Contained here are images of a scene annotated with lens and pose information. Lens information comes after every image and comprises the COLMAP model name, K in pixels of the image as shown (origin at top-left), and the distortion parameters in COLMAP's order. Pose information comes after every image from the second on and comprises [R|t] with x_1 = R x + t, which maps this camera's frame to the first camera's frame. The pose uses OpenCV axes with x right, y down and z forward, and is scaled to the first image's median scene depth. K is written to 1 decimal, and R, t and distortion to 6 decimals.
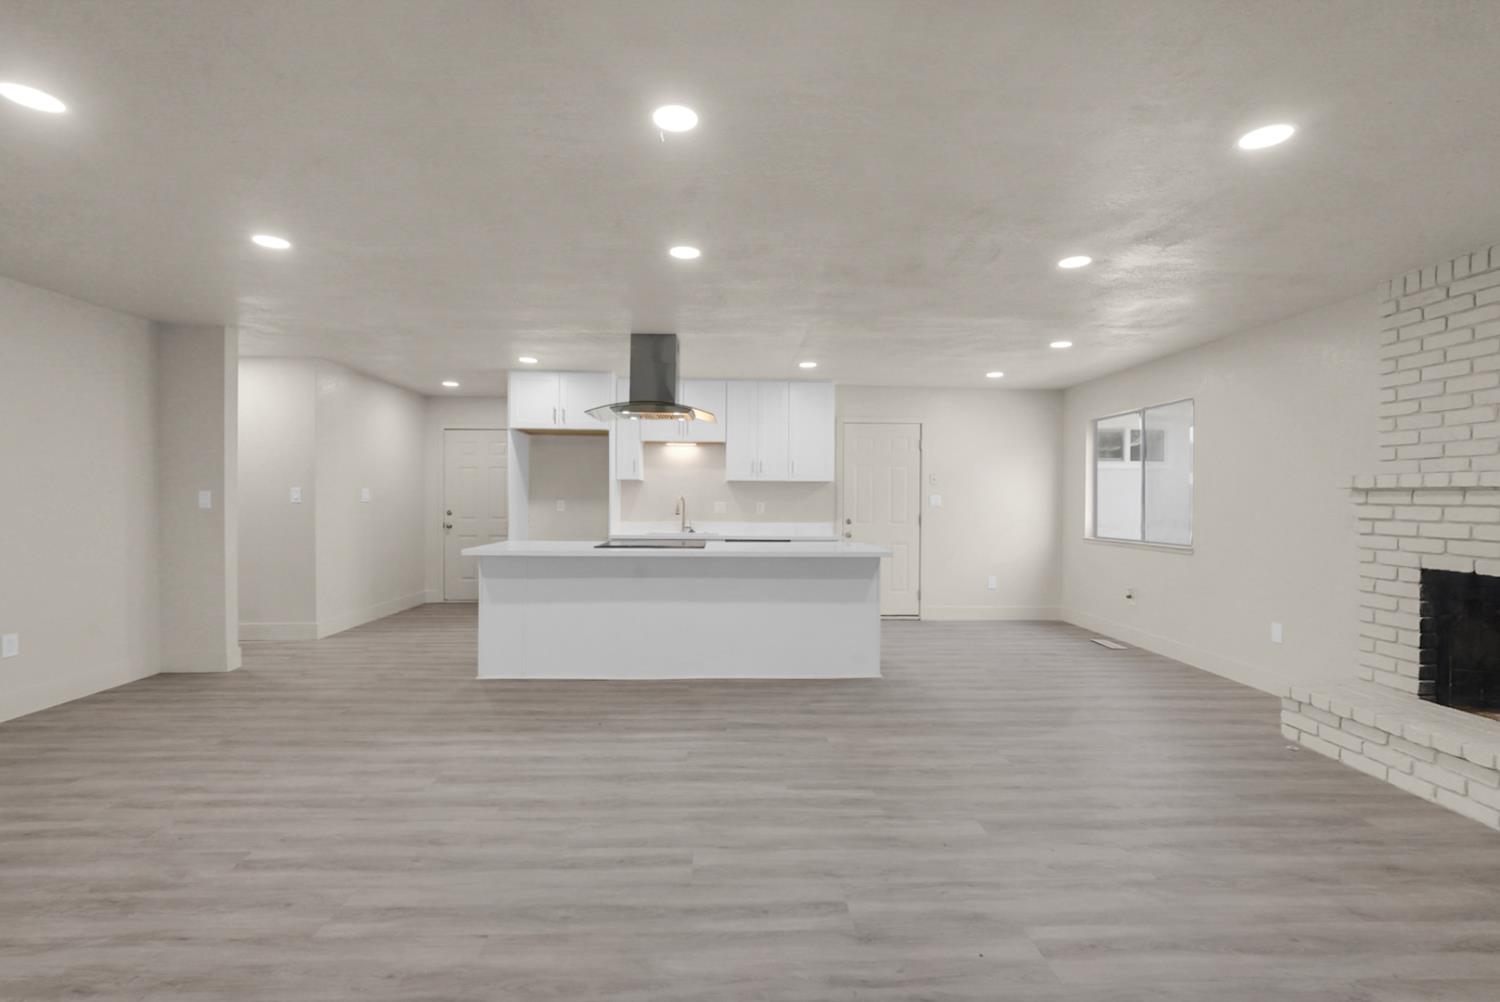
lens RADIAL K [[653.6, 0, 751.8], [0, 653.6, 506.3], [0, 0, 1]] dist [-0.000228, 0.001251]
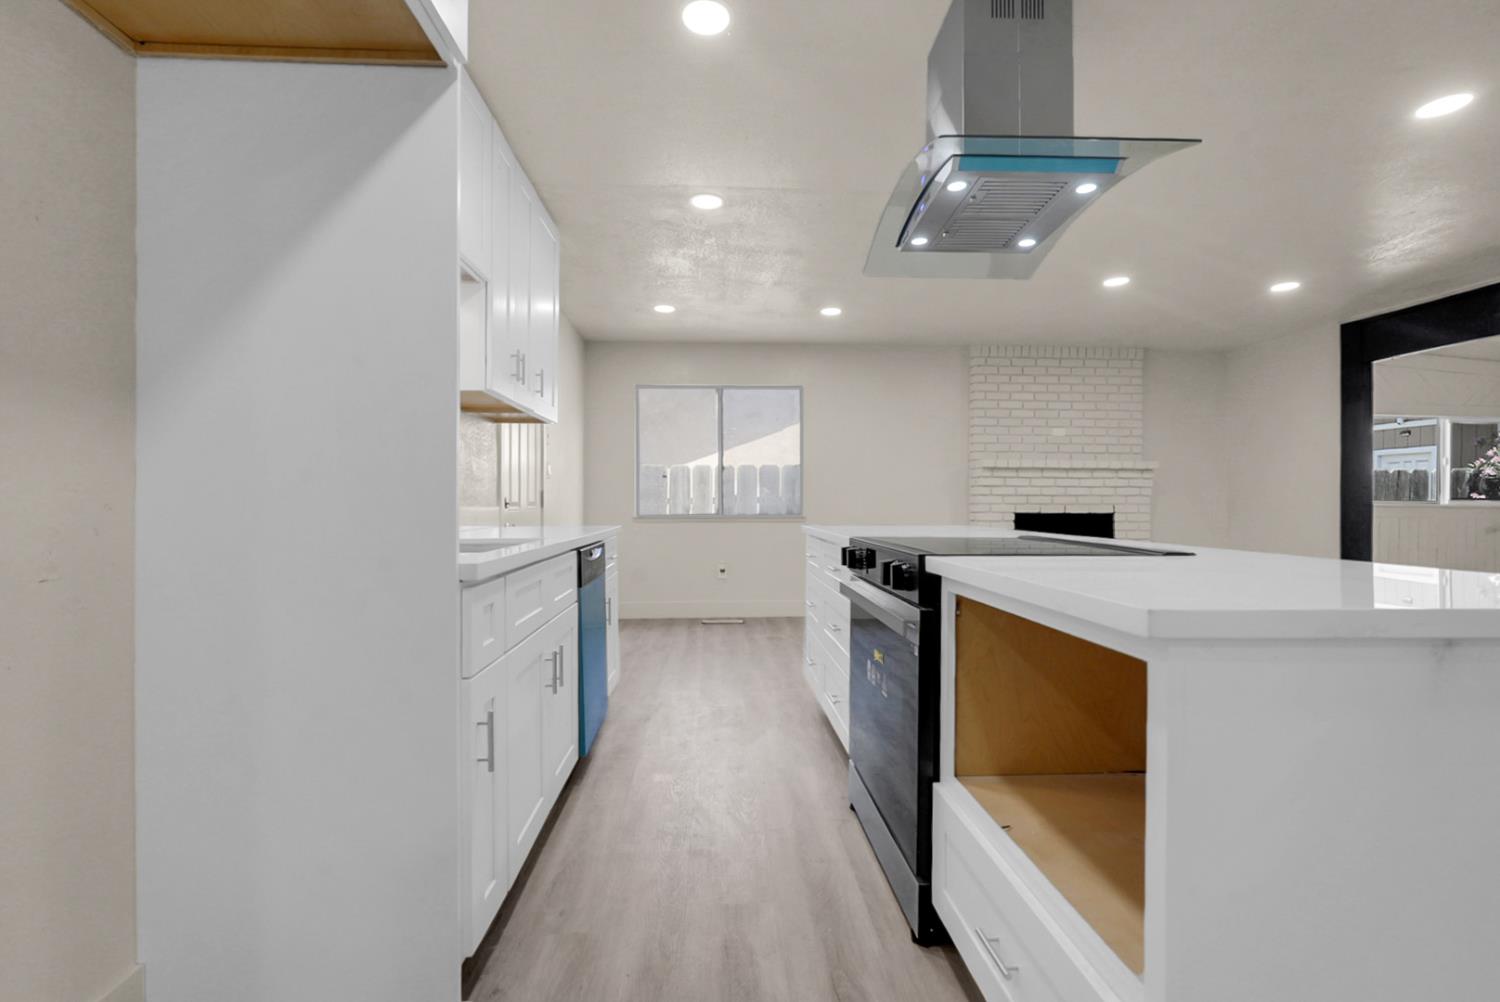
lens RADIAL K [[653.6, 0, 747.3], [0, 653.6, 487.2], [0, 0, 1]] dist [-0.000228, 0.001251]
pose [[-0.006432, -0.007051, 0.999954, -0.738648], [0.009226, 0.999932, 0.007110, 0.005191], [-0.999937, 0.009272, -0.006366, 1.670974]]
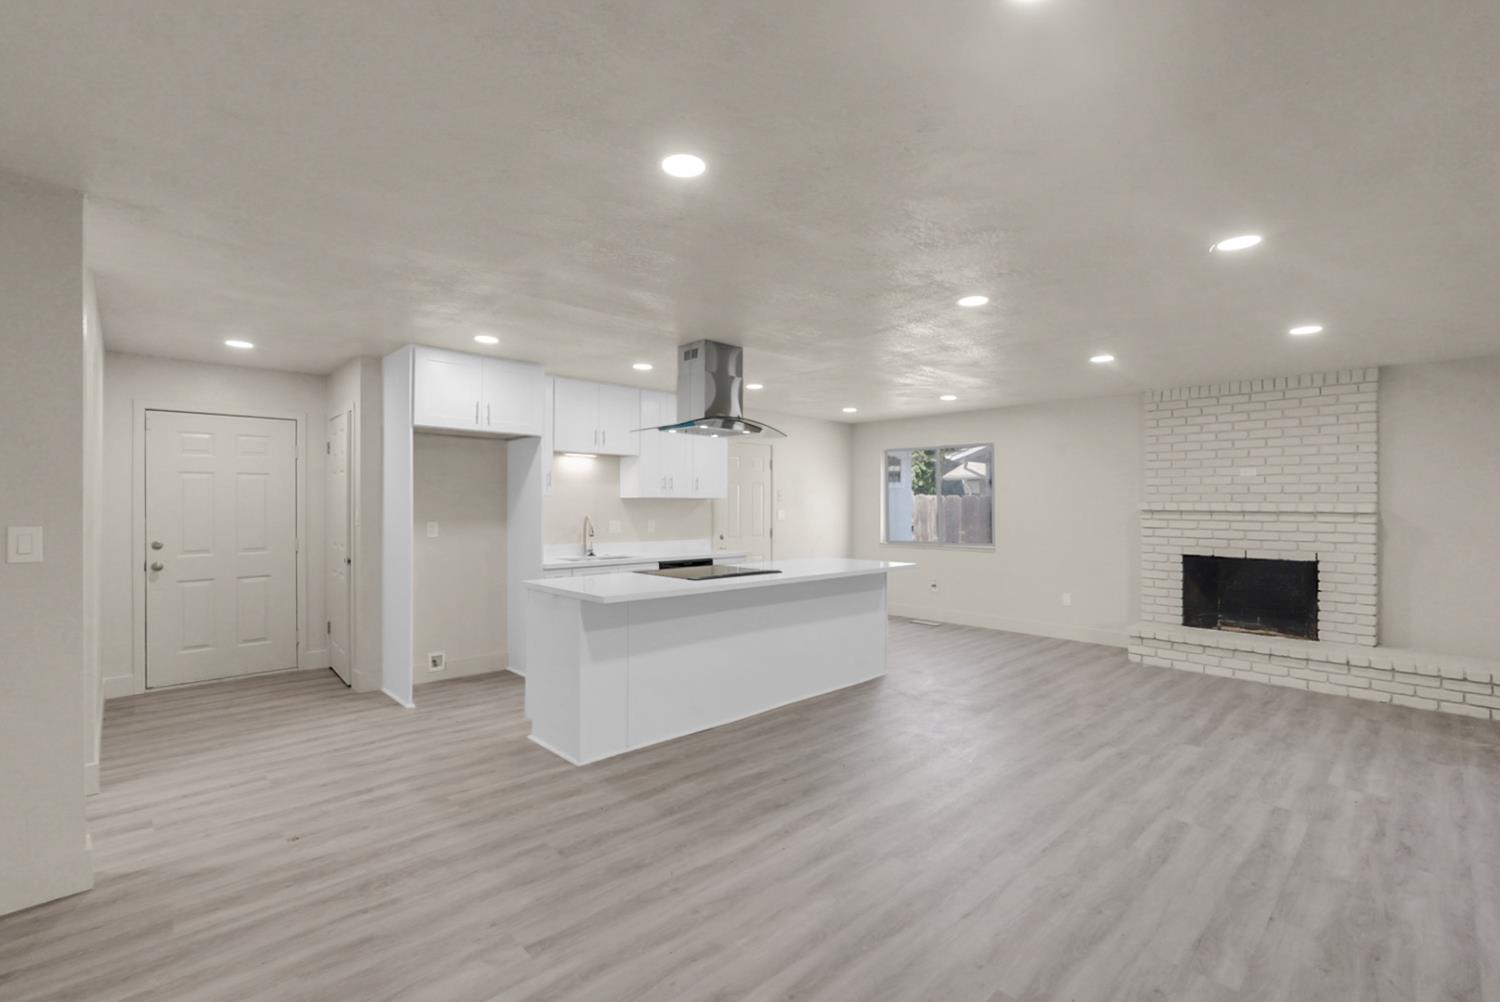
lens RADIAL K [[653.6, 0, 746.0], [0, 653.6, 505.7], [0, 0, 1]] dist [-0.000228, 0.001251]
pose [[0.756070, -0.004813, 0.654473, -1.032370], [0.010682, 0.999931, -0.004986, -0.042610], [-0.654404, 0.010761, 0.756069, 0.401845]]
